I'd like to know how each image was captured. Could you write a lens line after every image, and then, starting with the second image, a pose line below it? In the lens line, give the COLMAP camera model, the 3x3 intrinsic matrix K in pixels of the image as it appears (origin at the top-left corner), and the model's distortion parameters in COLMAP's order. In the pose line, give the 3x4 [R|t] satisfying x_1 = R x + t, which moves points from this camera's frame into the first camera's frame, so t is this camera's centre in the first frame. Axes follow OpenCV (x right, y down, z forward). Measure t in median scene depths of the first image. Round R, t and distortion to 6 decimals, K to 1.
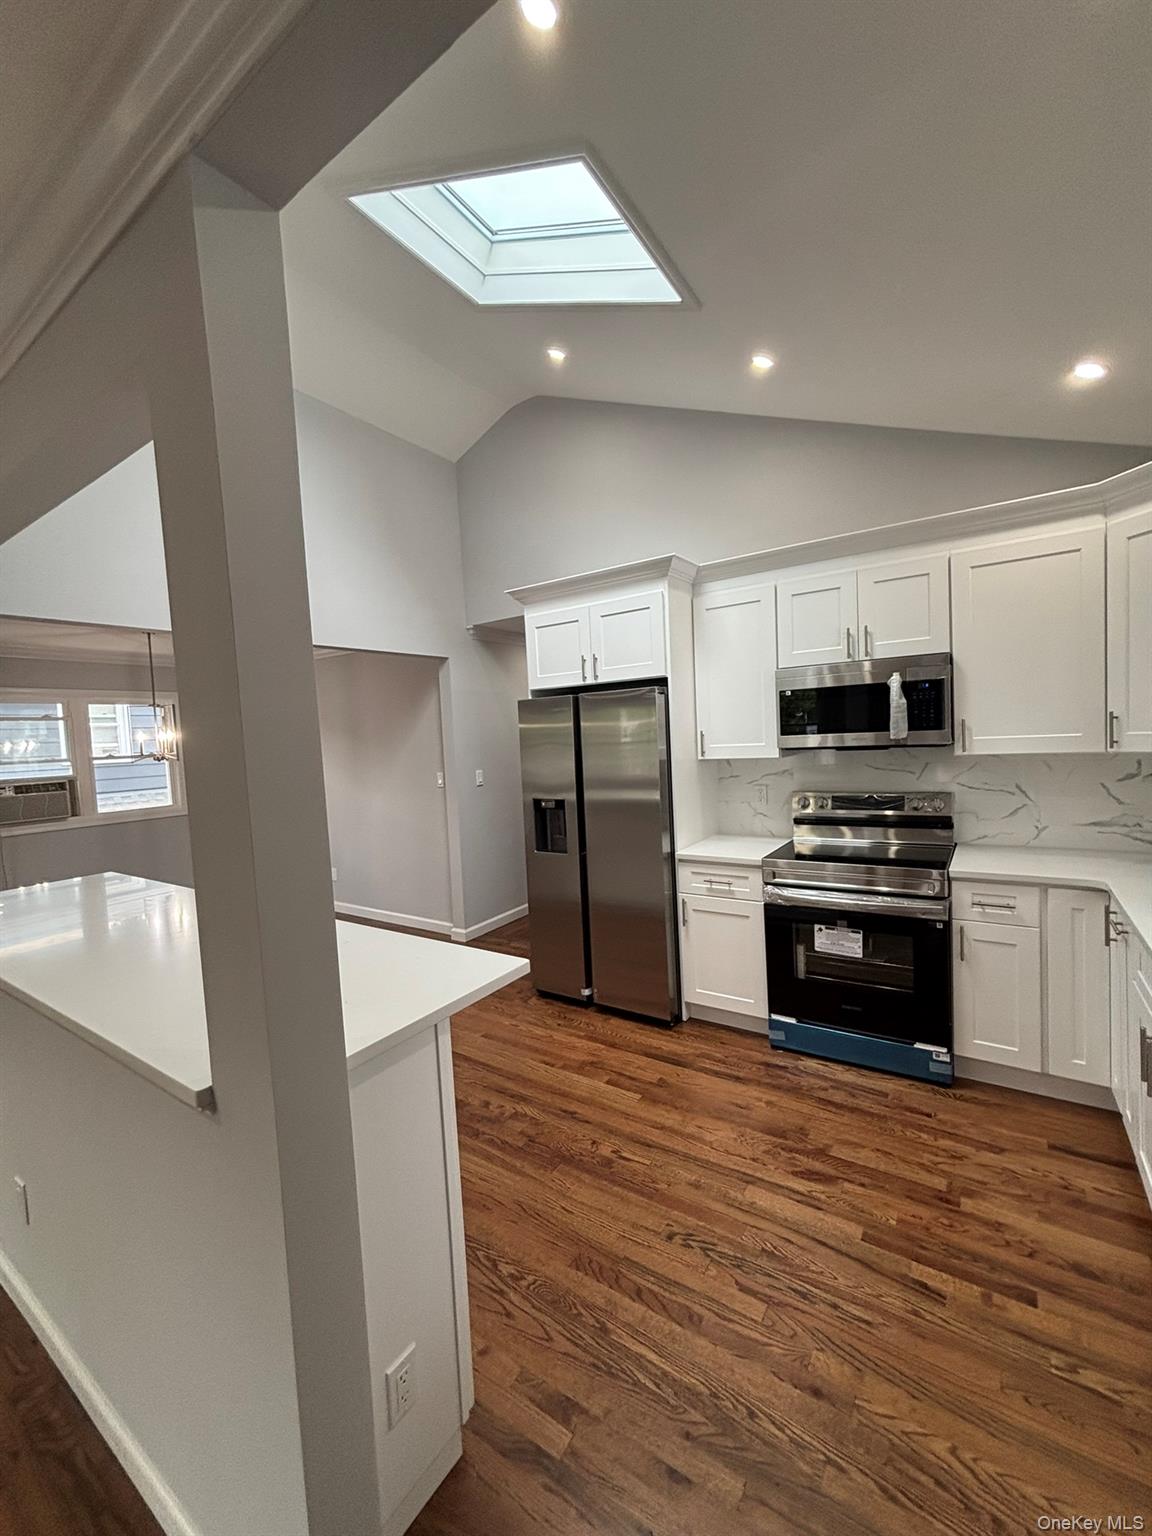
lens RADIAL K [[618.9, 0, 583.8], [0, 618.9, 766.0], [0, 0, 1]] dist [0.004604, -0.001374]
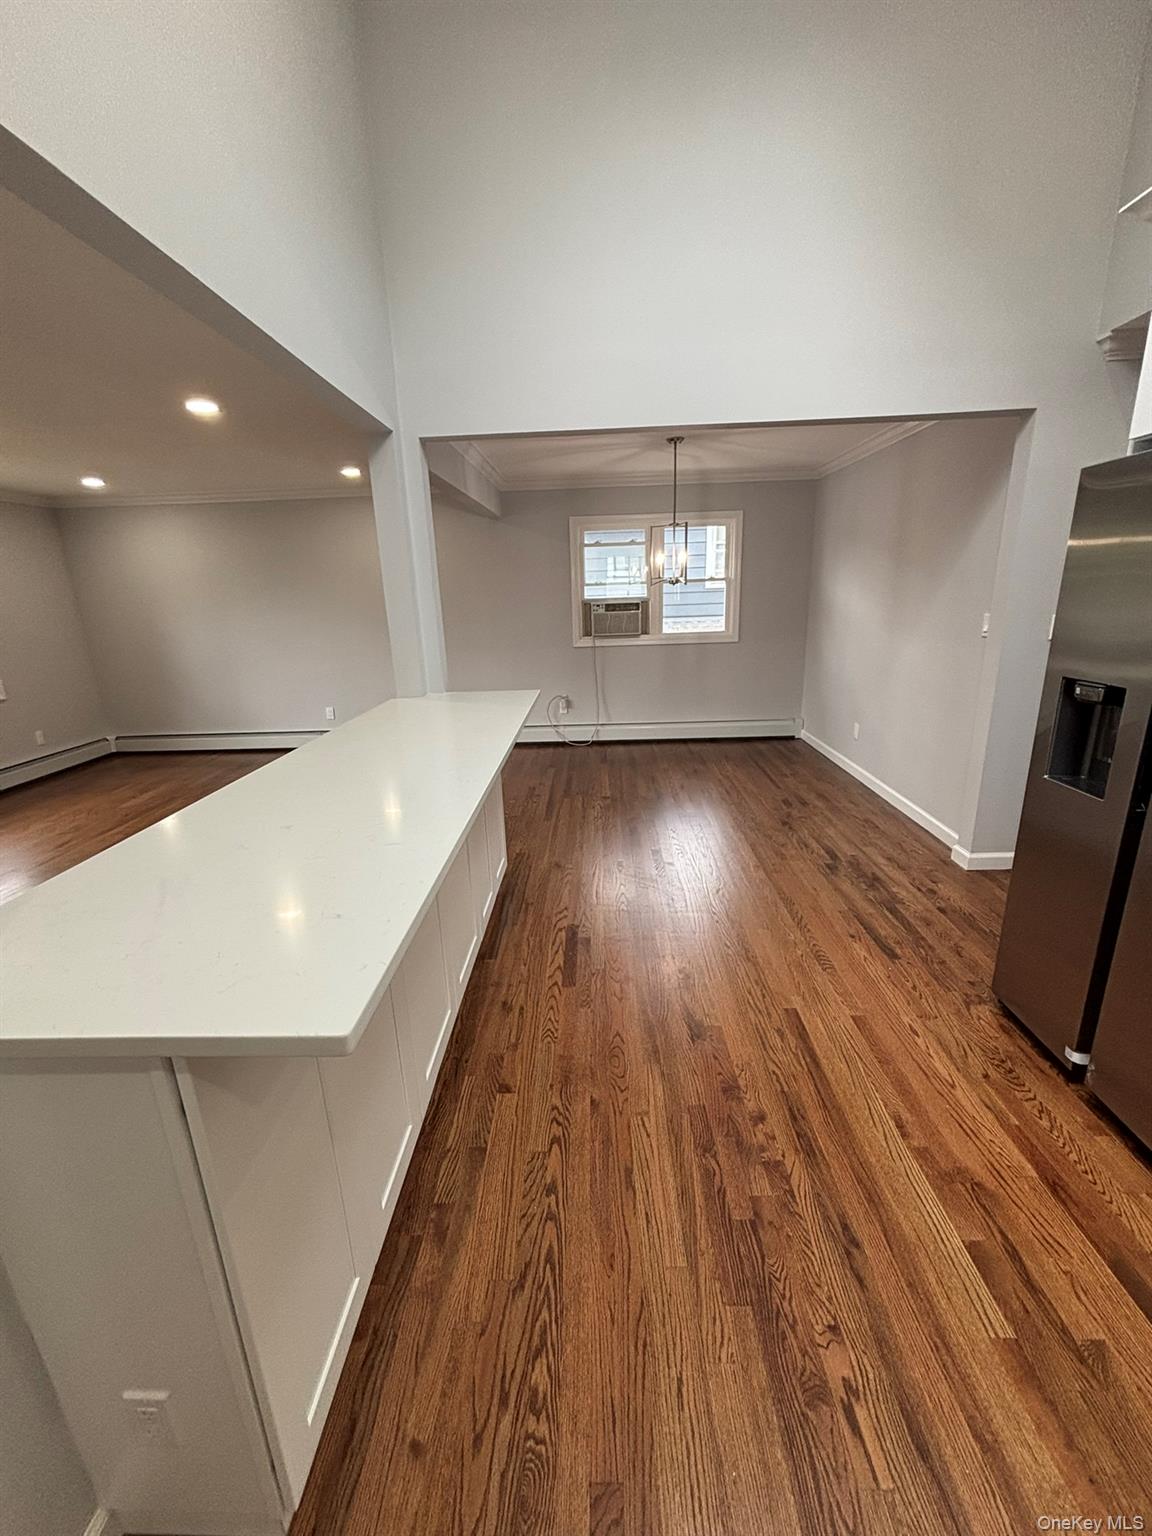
lens RADIAL K [[618.9, 0, 581.1], [0, 618.9, 769.1], [0, 0, 1]] dist [0.004604, -0.001374]
pose [[0.536557, 0.261660, -0.802272, 0.167547], [-0.036158, 0.956968, 0.287931, -0.008161], [0.843089, -0.125483, 0.522929, 0.481470]]
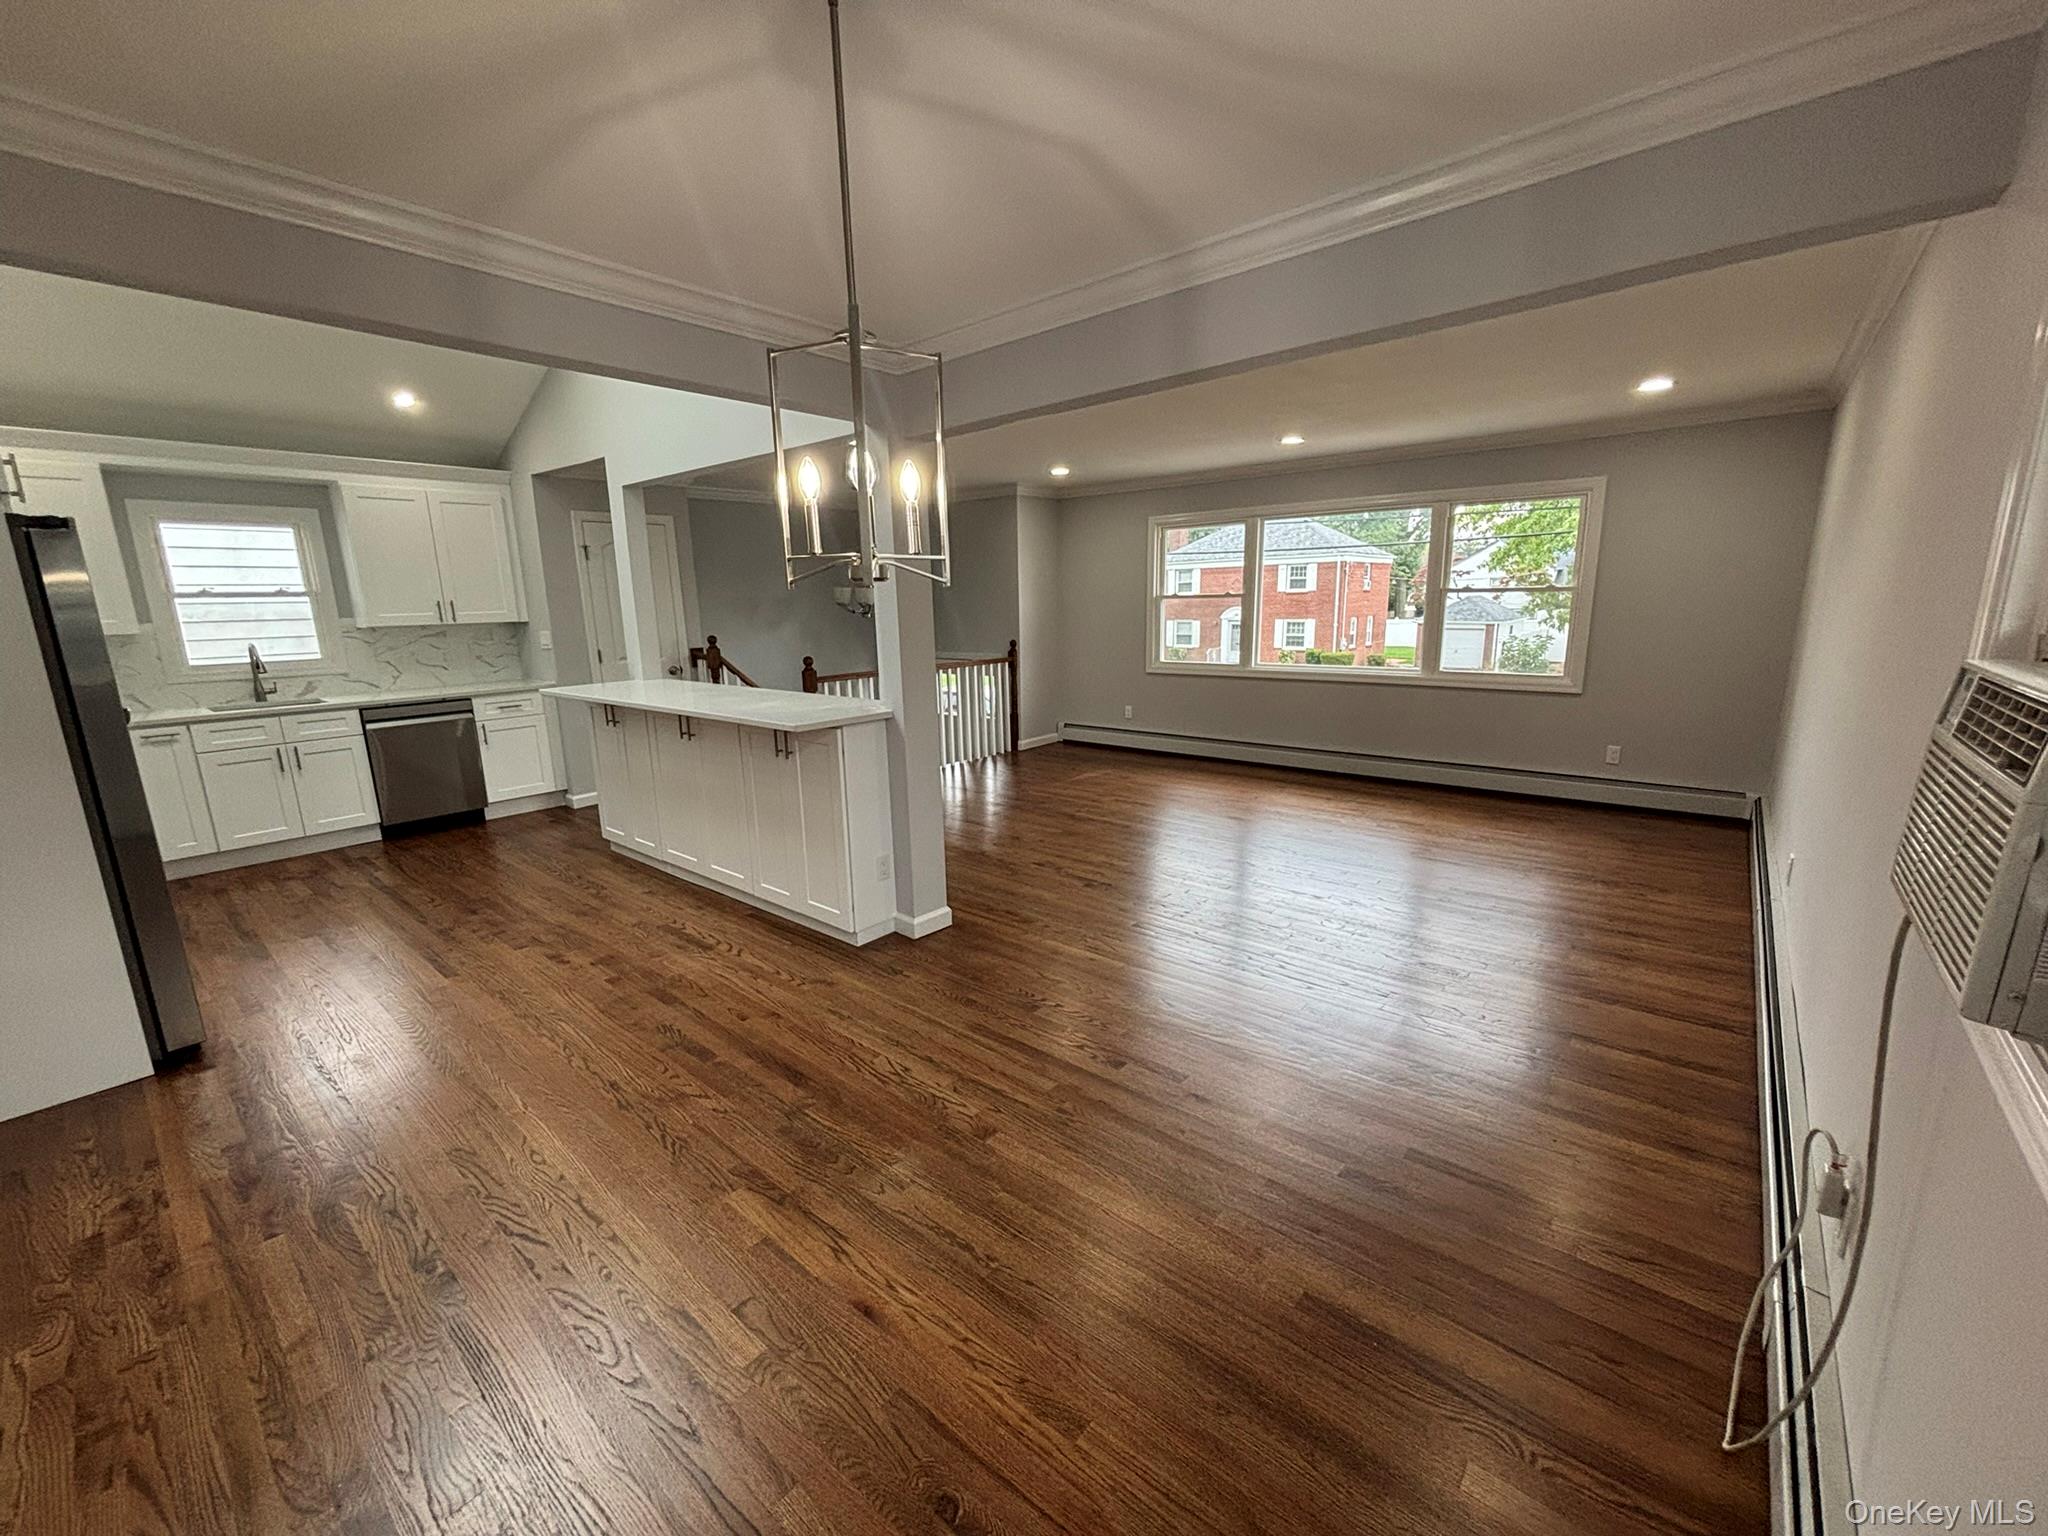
lens RADIAL K [[825.2, 0, 1020.2], [0, 825.2, 773.6], [0, 0, 1]] dist [0.004604, -0.001374]
pose [[-0.990495, 0.043941, 0.130339, -1.209720], [0.075992, 0.964666, 0.252281, -0.020750], [-0.114648, 0.259788, -0.958836, 2.037649]]
